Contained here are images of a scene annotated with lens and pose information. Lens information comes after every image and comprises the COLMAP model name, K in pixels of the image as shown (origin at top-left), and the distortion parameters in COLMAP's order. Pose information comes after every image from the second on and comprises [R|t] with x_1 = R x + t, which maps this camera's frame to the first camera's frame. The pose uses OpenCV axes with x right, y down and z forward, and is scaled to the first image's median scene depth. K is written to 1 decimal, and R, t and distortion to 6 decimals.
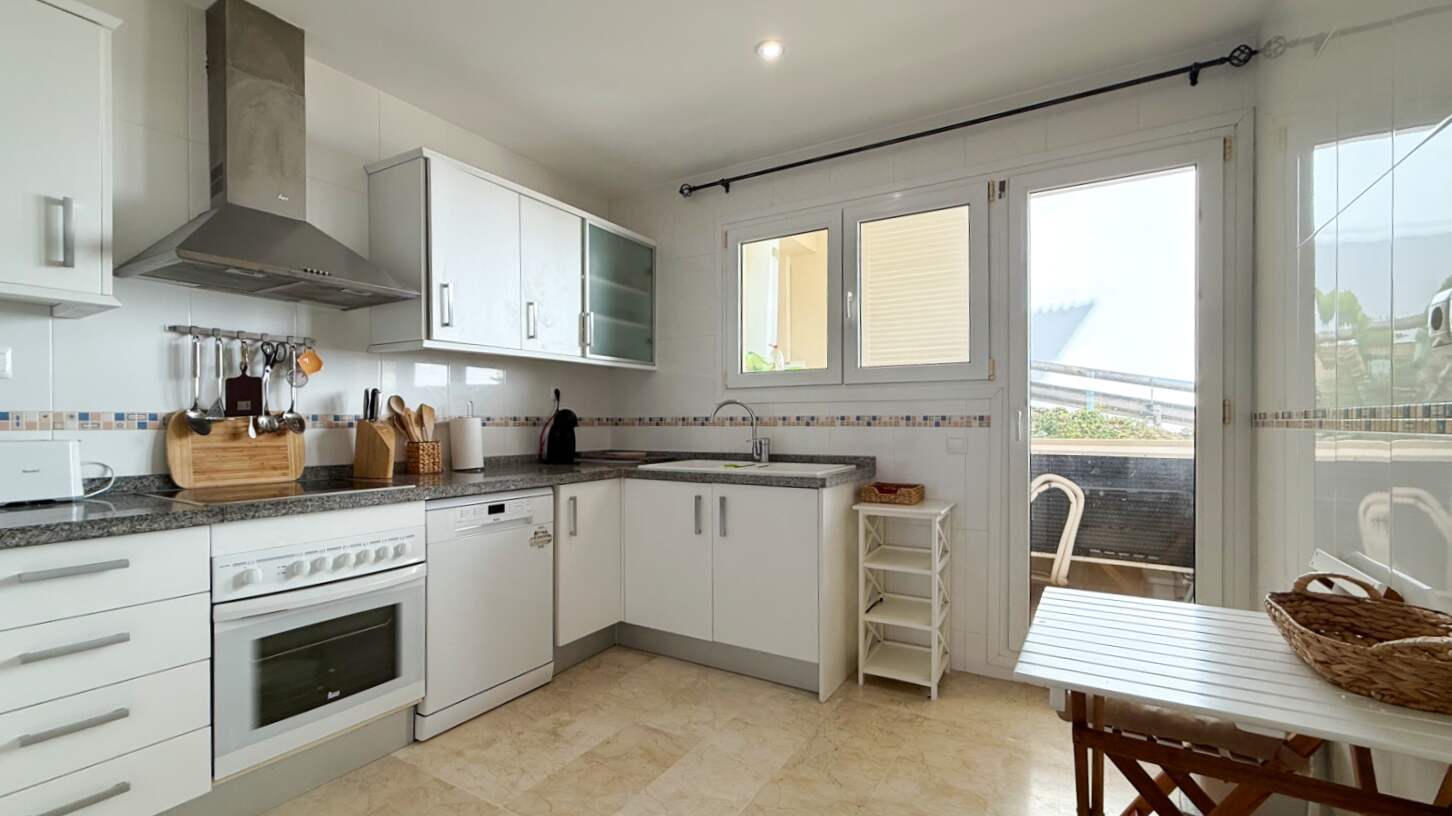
lens RADIAL K [[584.4, 0, 724.9], [0, 584.4, 406.6], [0, 0, 1]] dist [-0.000505, 0.000501]
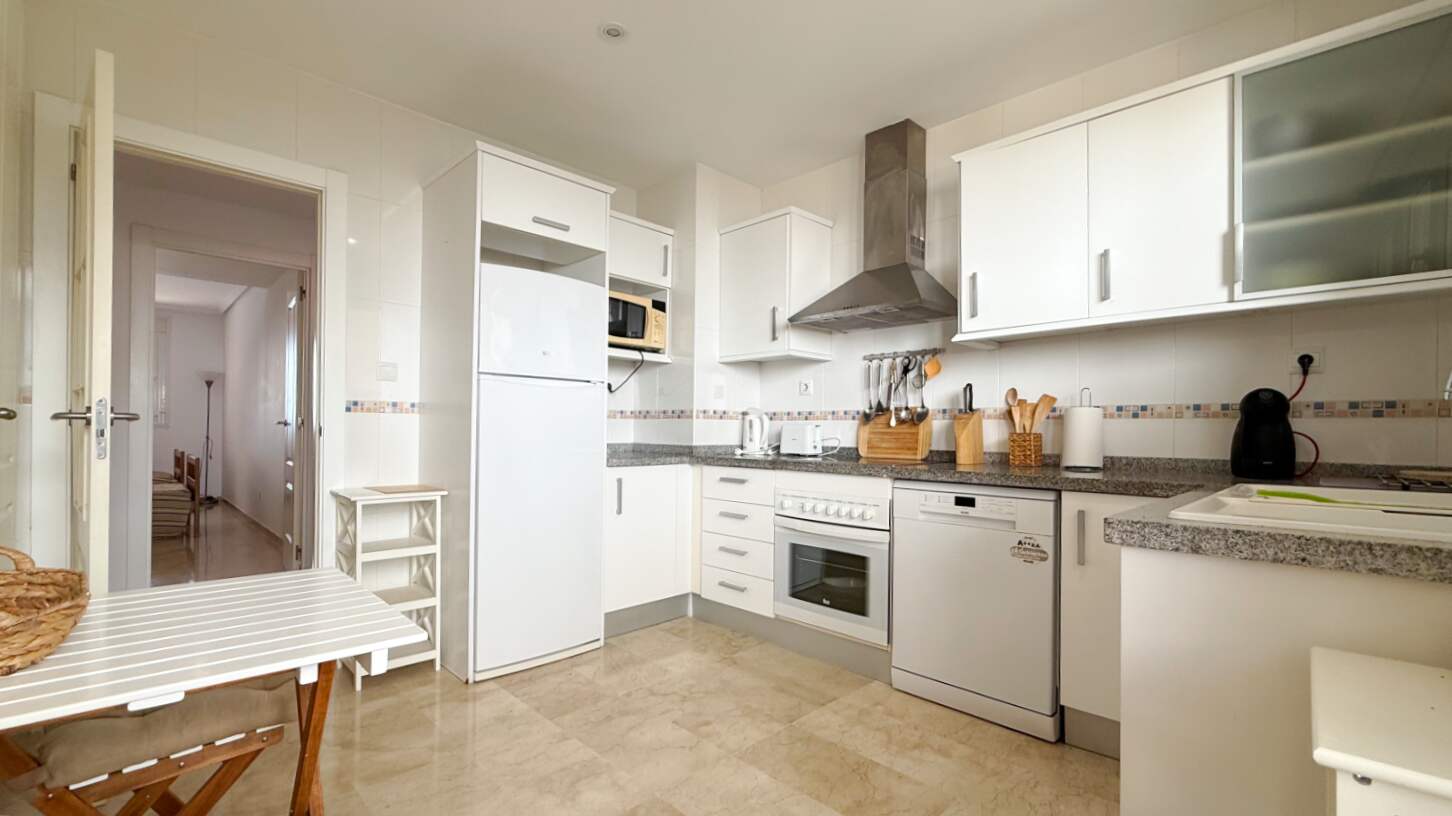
lens RADIAL K [[596.3, 0, 712.9], [0, 596.3, 401.2], [0, 0, 1]] dist [0.000504, -0.000436]
pose [[-0.207892, -0.030142, -0.977687, 0.673375], [0.042048, 0.998326, -0.039719, 0.029991], [0.977248, -0.049367, -0.206277, 0.821566]]
